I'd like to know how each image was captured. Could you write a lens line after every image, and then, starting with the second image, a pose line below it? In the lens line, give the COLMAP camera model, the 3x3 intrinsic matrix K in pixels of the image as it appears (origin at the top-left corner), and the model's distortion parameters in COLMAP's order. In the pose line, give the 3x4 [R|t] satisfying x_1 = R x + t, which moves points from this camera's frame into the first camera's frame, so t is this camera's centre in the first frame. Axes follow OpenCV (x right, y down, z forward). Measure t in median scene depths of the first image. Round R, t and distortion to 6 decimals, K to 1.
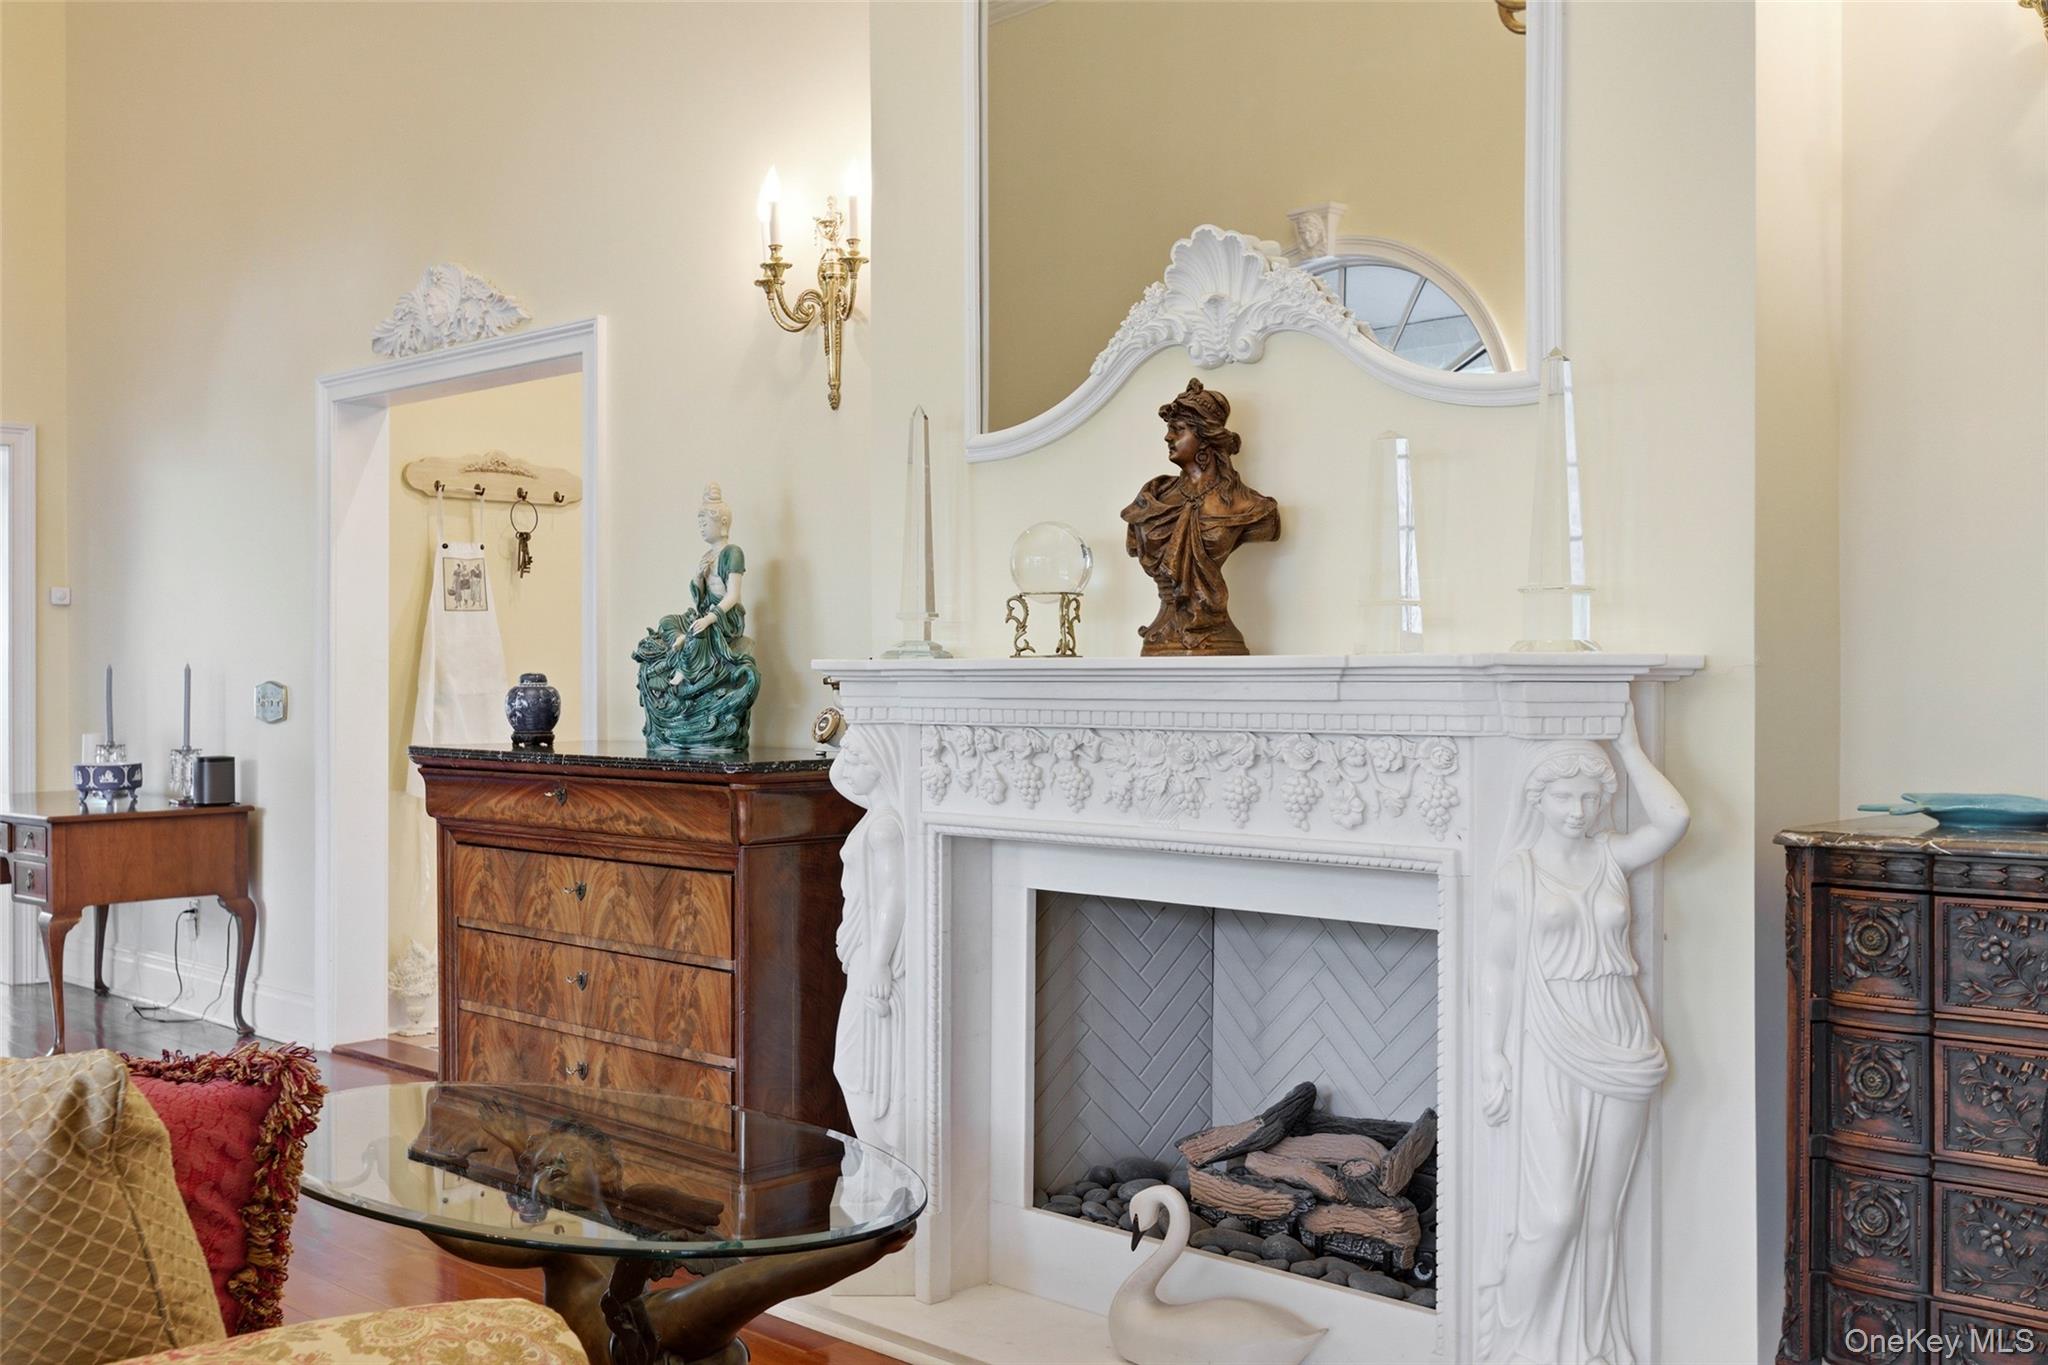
lens RADIAL K [[1961.6, 0, 1023.2], [0, 1961.6, 678.9], [0, 0, 1]] dist [-0.012283, 0.000000]
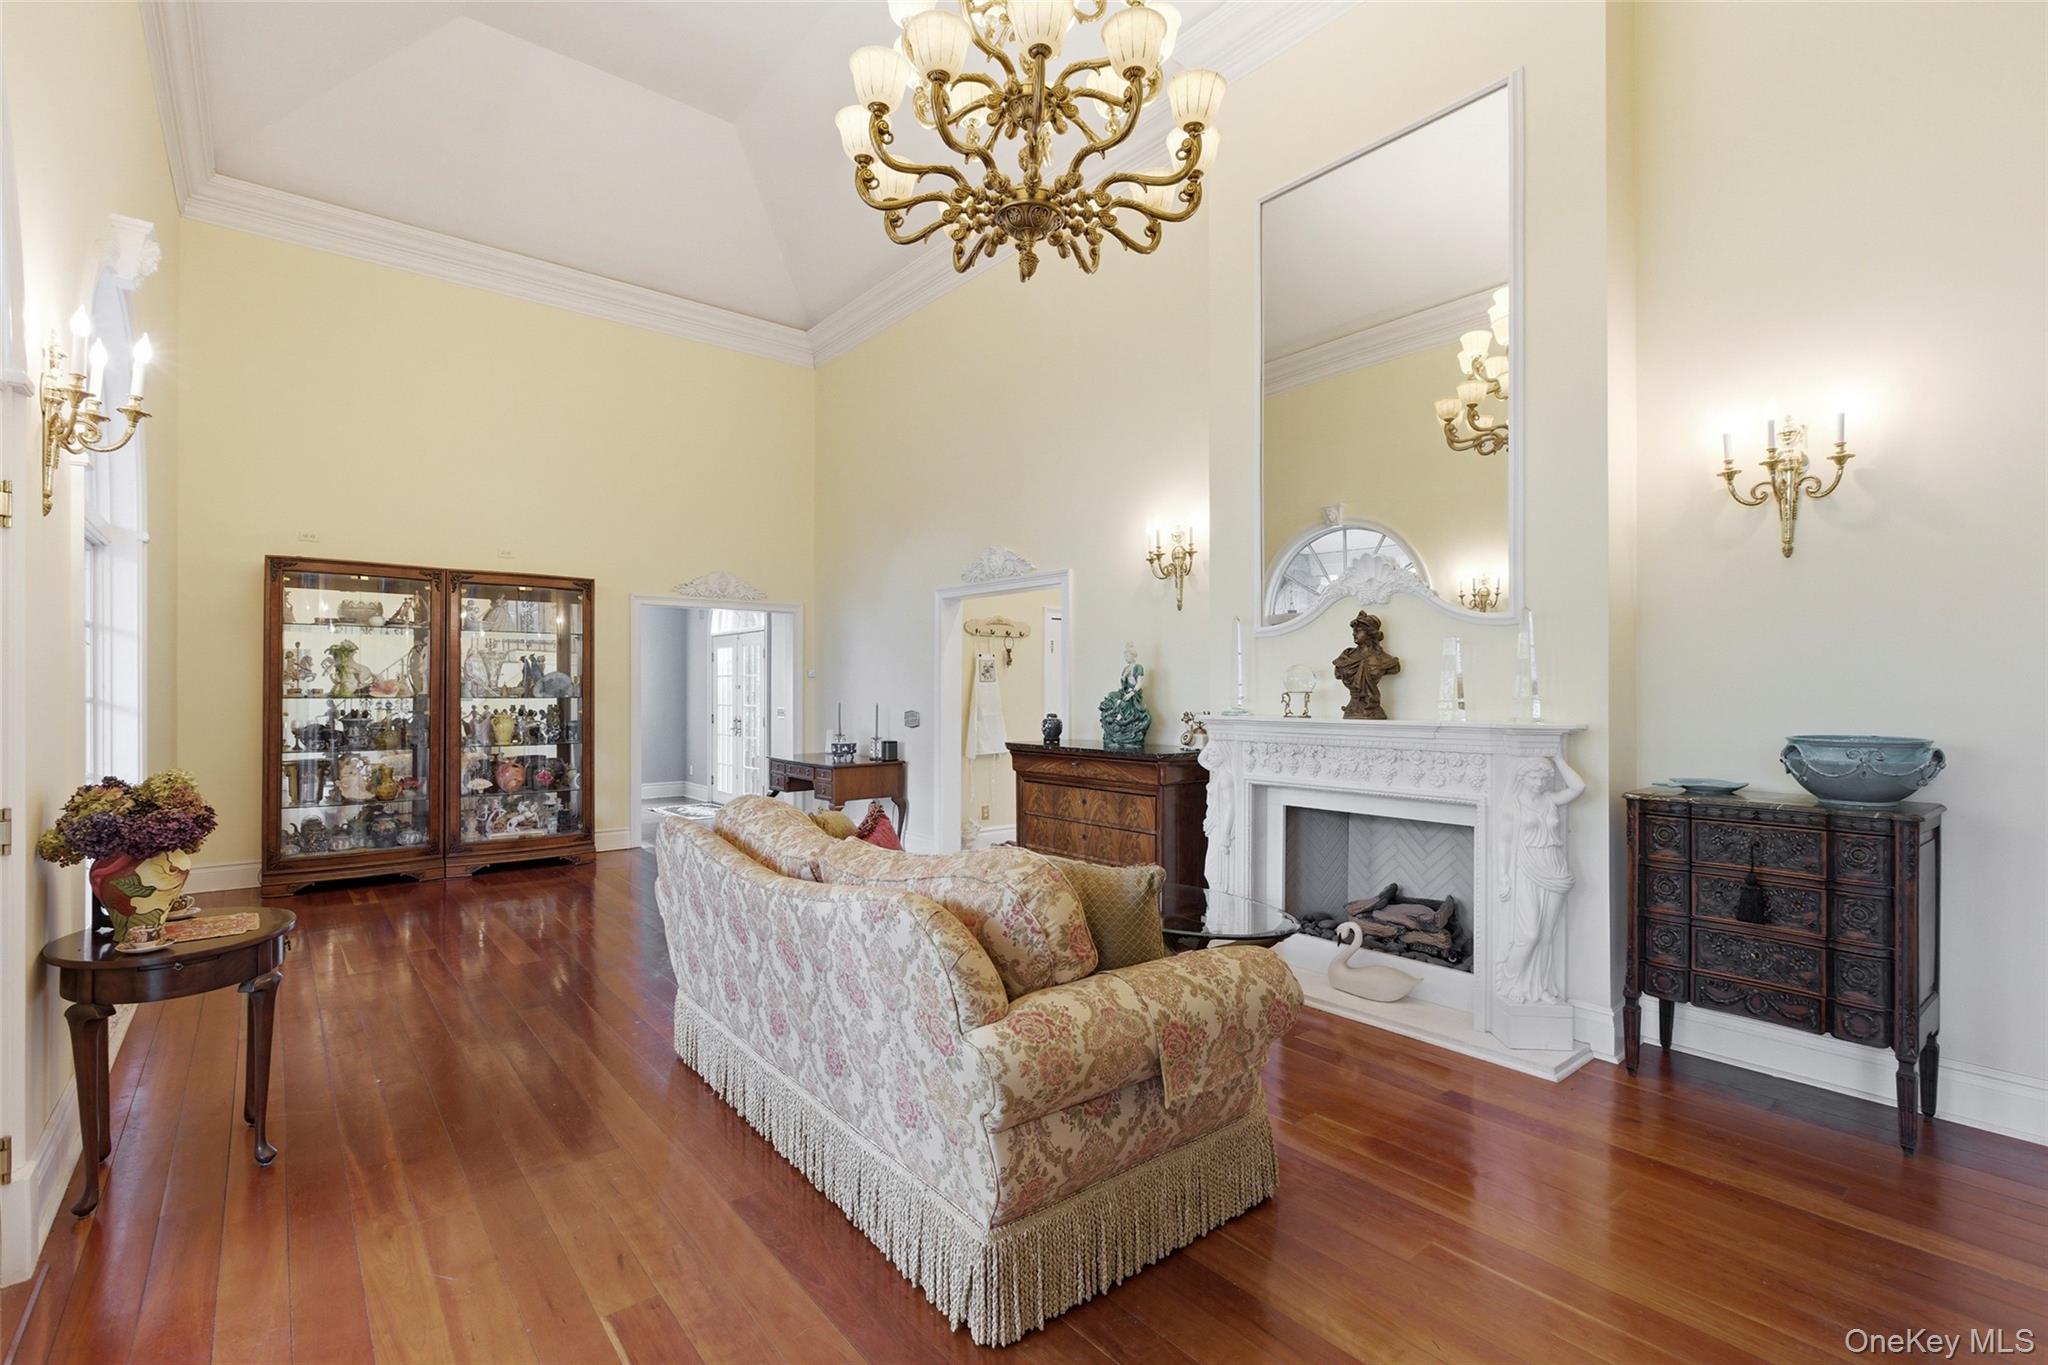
lens RADIAL K [[915.3, 0, 1026.0], [0, 915.3, 685.0], [0, 0, 1]] dist [-0.011326, 0.003052]
pose [[0.994830, 0.002587, -0.101524, -0.224813], [-0.003225, 0.999976, -0.006113, -0.044545], [0.101506, 0.006408, 0.994814, -0.238136]]
